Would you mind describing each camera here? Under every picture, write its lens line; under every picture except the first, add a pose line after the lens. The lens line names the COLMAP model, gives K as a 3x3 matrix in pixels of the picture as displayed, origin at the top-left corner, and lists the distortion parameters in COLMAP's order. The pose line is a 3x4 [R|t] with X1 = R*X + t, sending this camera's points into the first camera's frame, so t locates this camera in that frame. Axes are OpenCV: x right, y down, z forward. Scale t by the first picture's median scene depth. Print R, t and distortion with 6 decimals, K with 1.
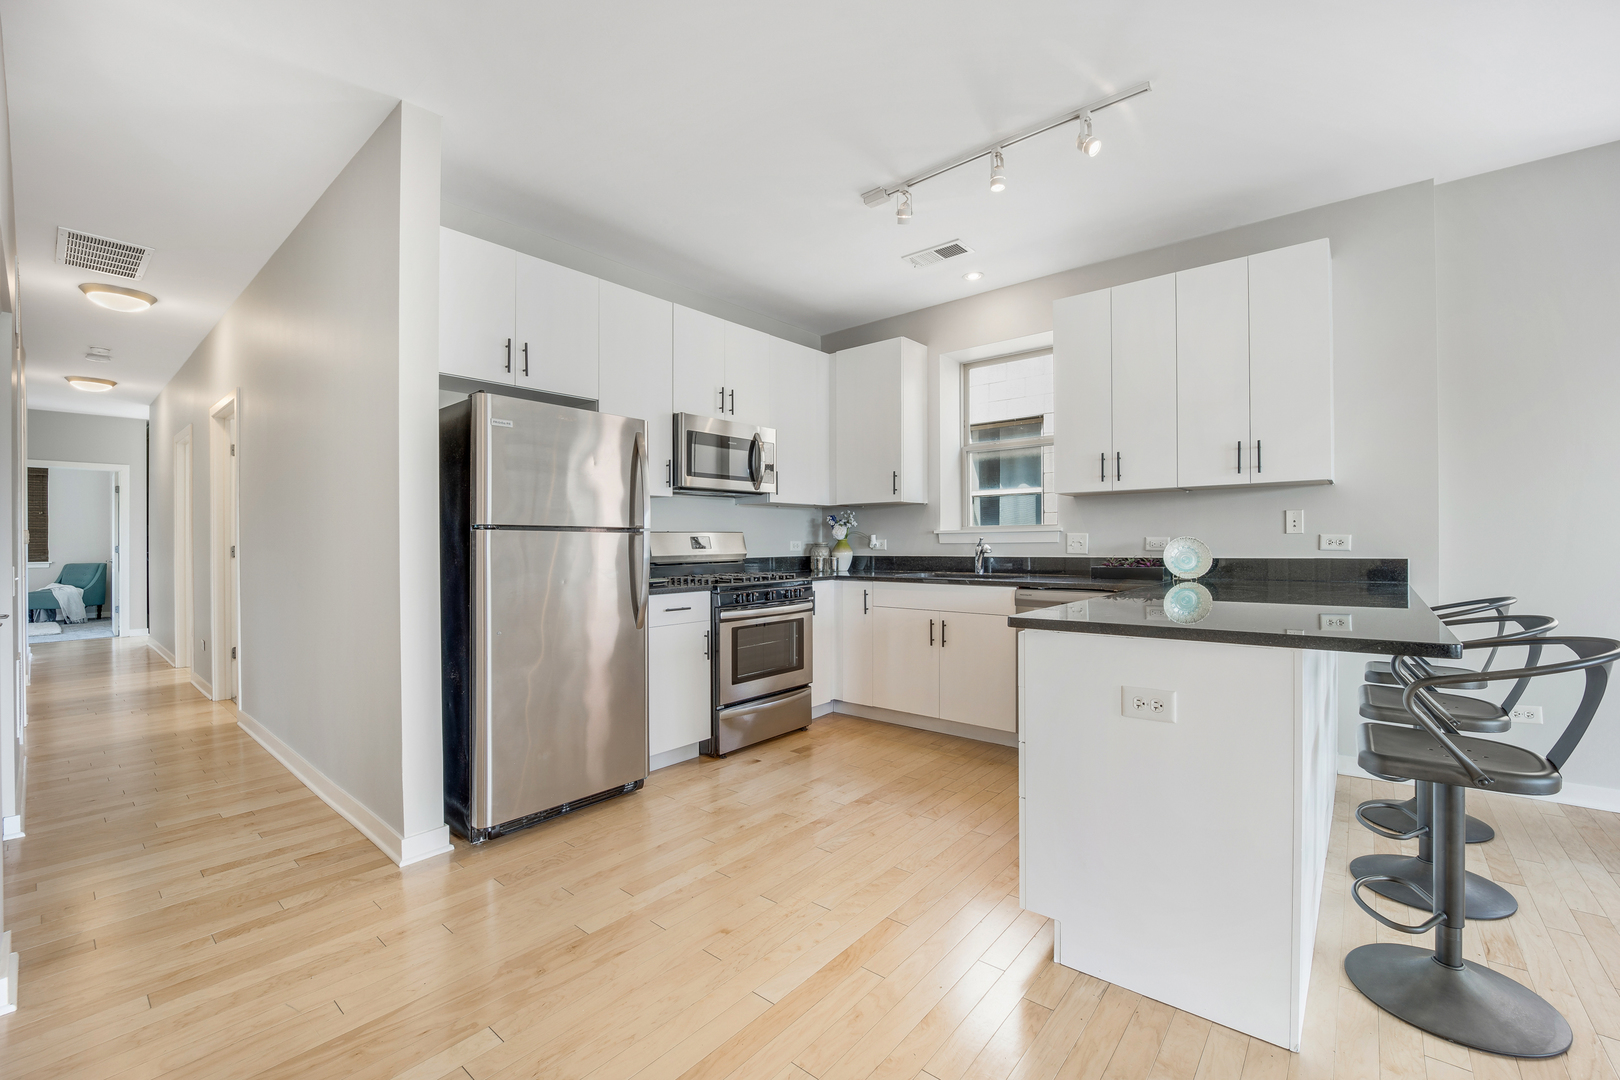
lens RADIAL K [[658.4, 0, 796.0], [0, 658.4, 538.9], [0, 0, 1]] dist [-0.023793, 0.000599]
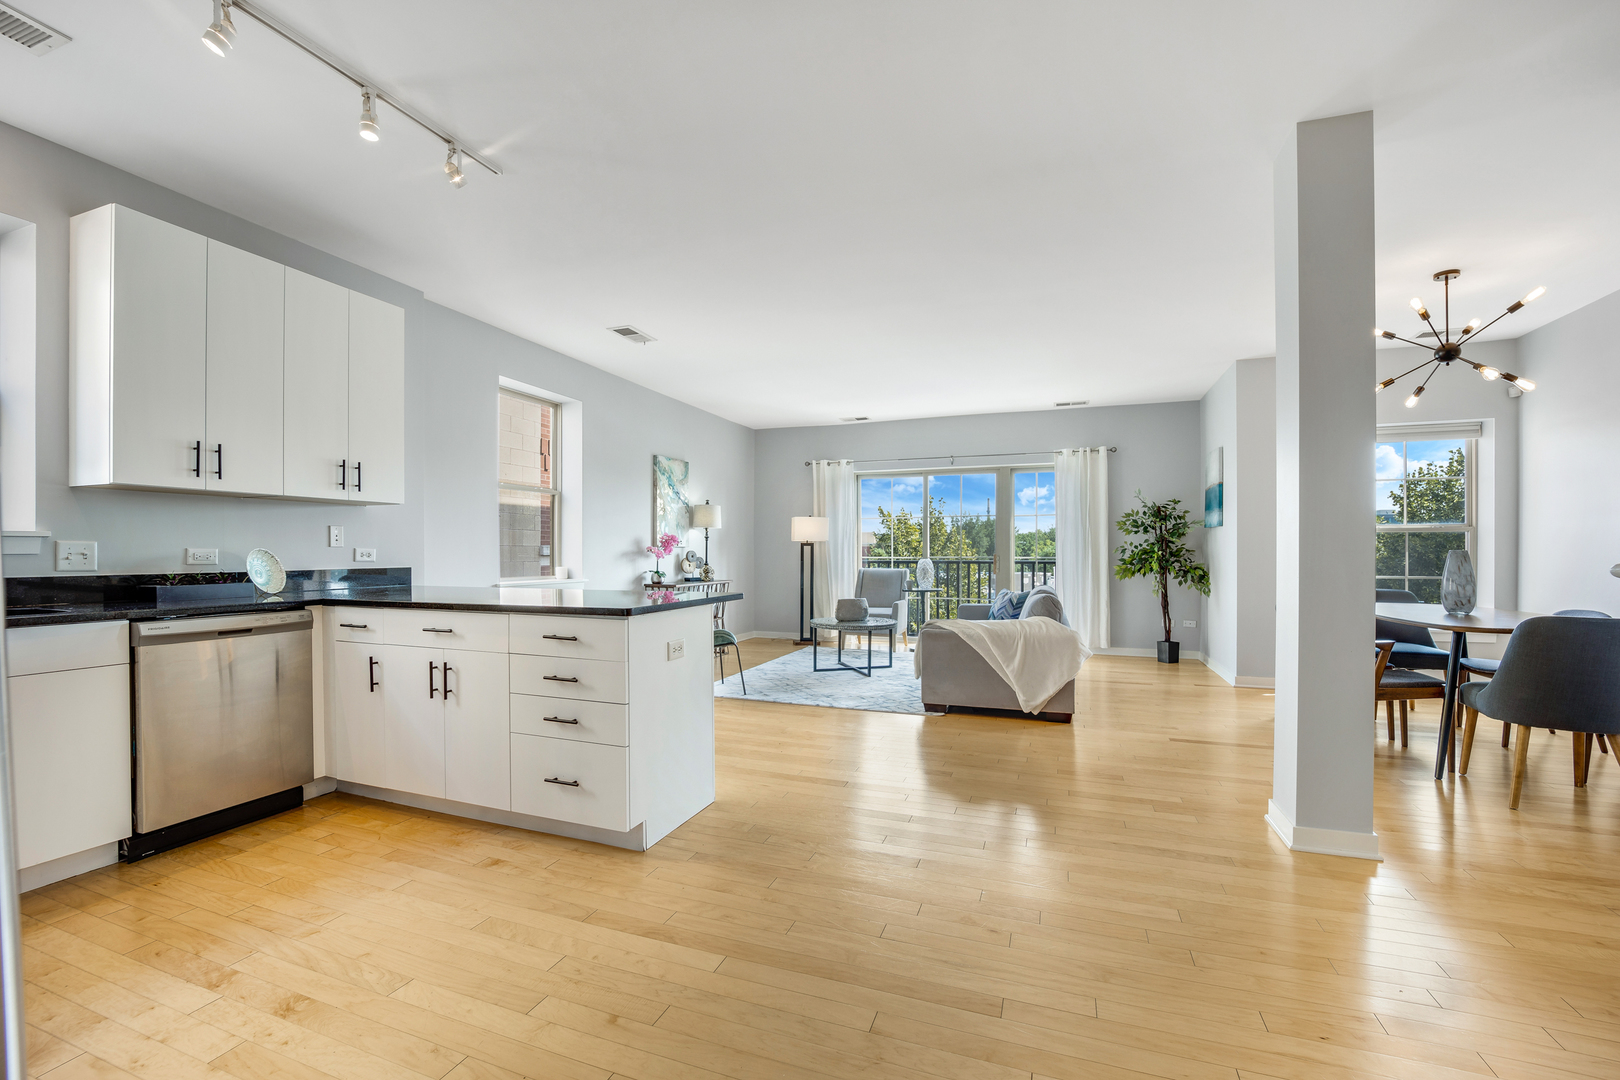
lens RADIAL K [[658.4, 0, 818.0], [0, 658.4, 556.6], [0, 0, 1]] dist [-0.023793, 0.000599]
pose [[-0.352510, 0.003323, 0.935802, -0.538474], [-0.000112, 0.999994, -0.003594, 0.011891], [-0.935808, -0.001372, -0.352507, 0.584419]]
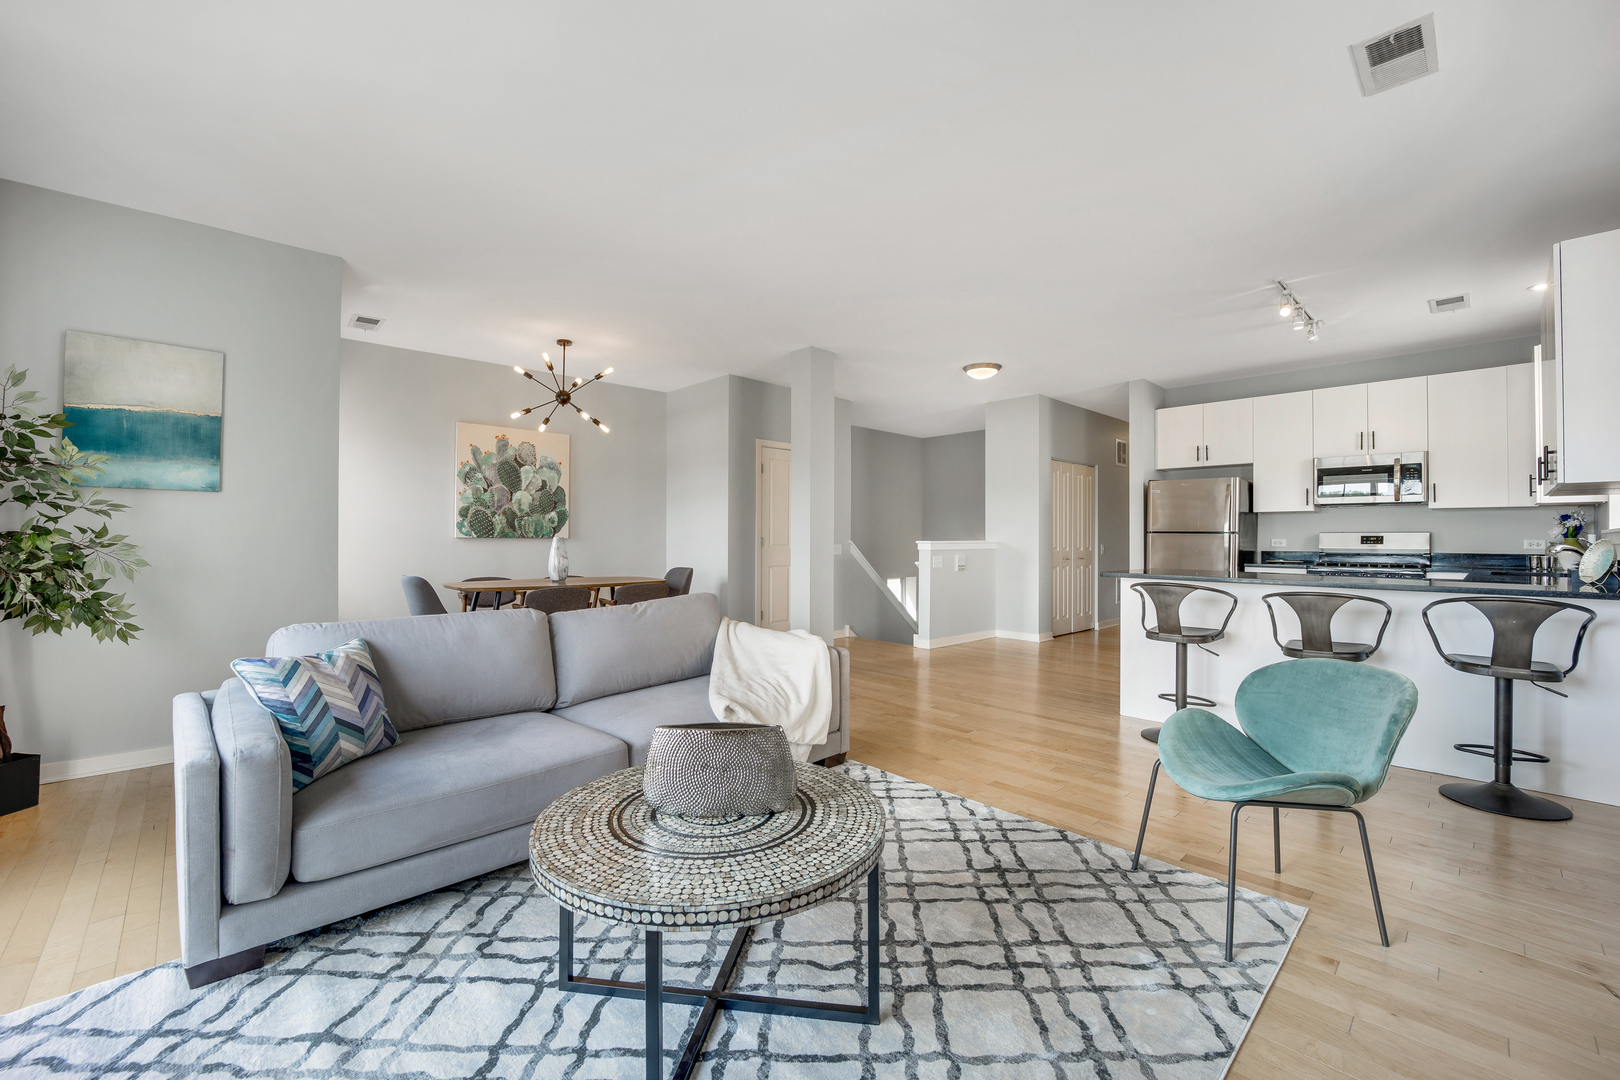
lens RADIAL K [[658.4, 0, 804.3], [0, 658.4, 536.2], [0, 0, 1]] dist [-0.023793, 0.000599]
pose [[-0.116326, 0.006935, -0.993187, 1.686597], [0.000561, 0.999976, 0.006916, -0.015548], [0.993211, 0.000247, -0.116327, -0.061449]]
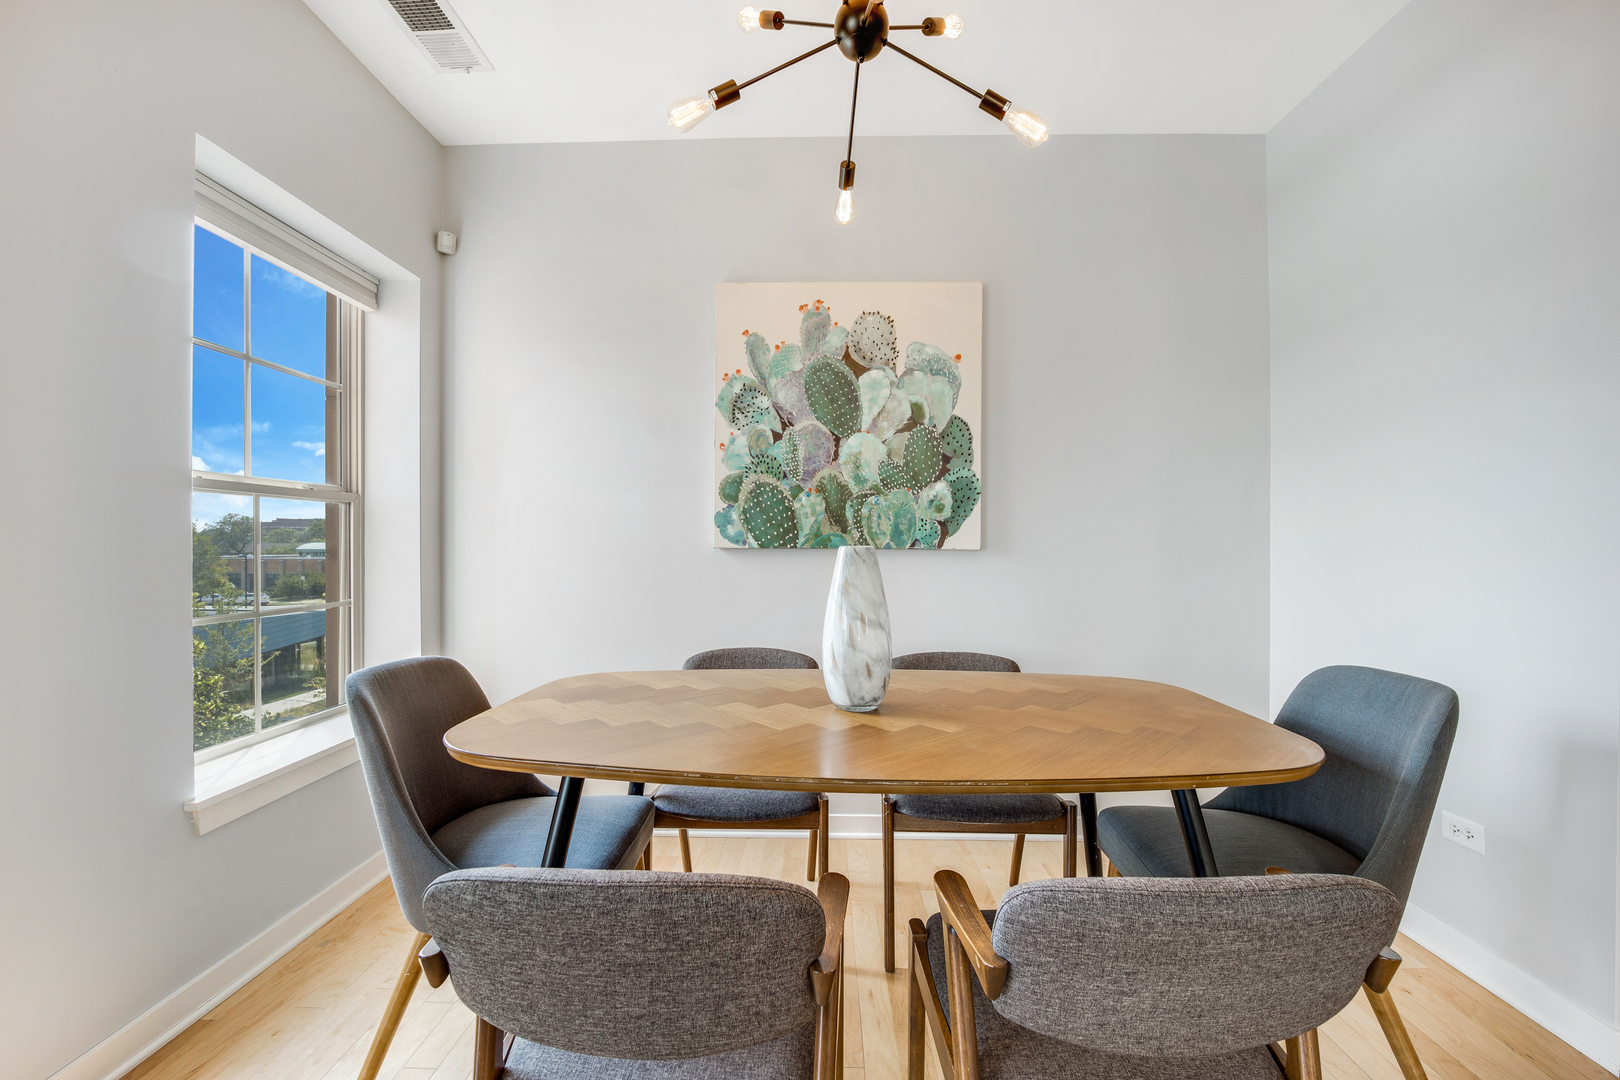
lens RADIAL K [[658.4, 0, 813.0], [0, 658.4, 540.1], [0, 0, 1]] dist [-0.023793, 0.000599]
pose [[-0.769492, 0.003108, -0.638648, 0.432659], [0.007256, 0.999966, -0.003875, -0.006039], [0.638615, -0.007616, -0.769489, -0.539080]]
